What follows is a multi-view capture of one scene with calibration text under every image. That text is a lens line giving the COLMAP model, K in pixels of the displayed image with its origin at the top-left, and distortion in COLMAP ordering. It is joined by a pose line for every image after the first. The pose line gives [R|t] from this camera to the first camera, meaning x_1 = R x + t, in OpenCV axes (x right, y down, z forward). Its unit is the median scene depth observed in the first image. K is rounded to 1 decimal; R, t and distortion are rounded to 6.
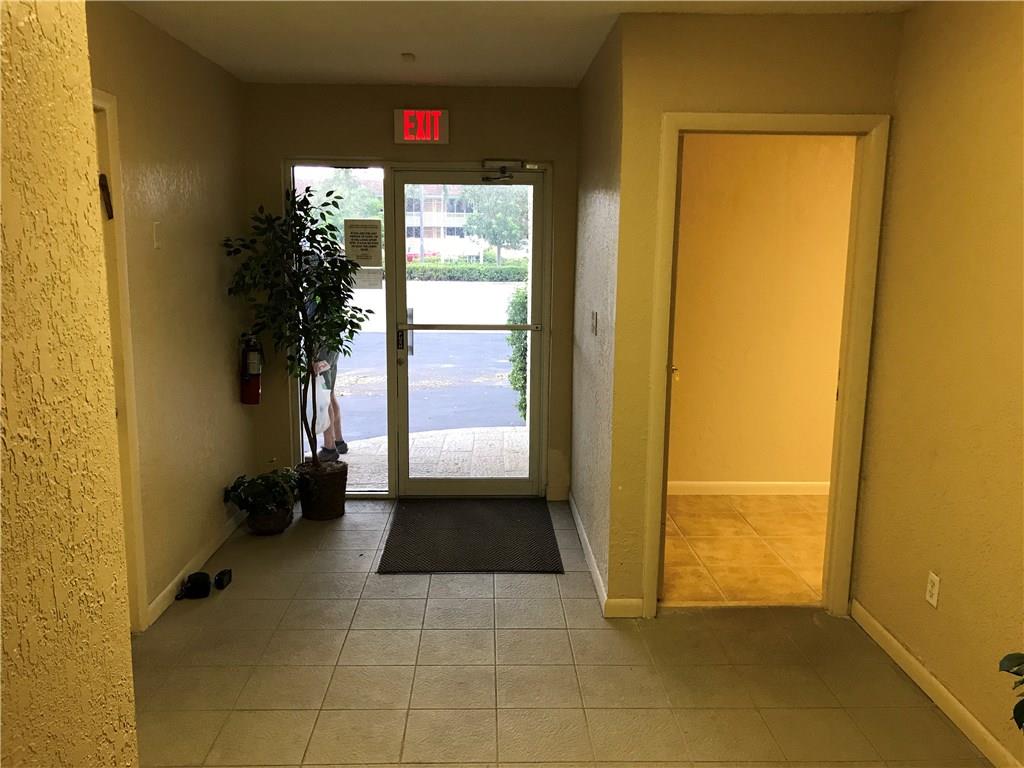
lens RADIAL K [[840.6, 0, 514.1], [0, 840.6, 376.2], [0, 0, 1]] dist [0.032062, -0.028920]
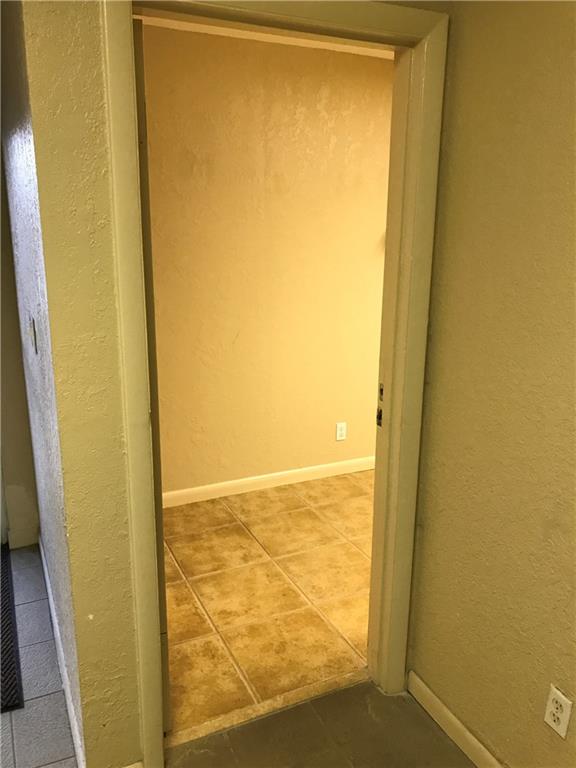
lens RADIAL K [[631.2, 0, 284.6], [0, 631.2, 376.0], [0, 0, 1]] dist [0.006694, 0.002158]
pose [[0.920230, -0.100637, 0.378219, 0.083454], [0.069943, 0.993105, 0.094073, -0.063081], [-0.385078, -0.060115, 0.920924, 0.442551]]
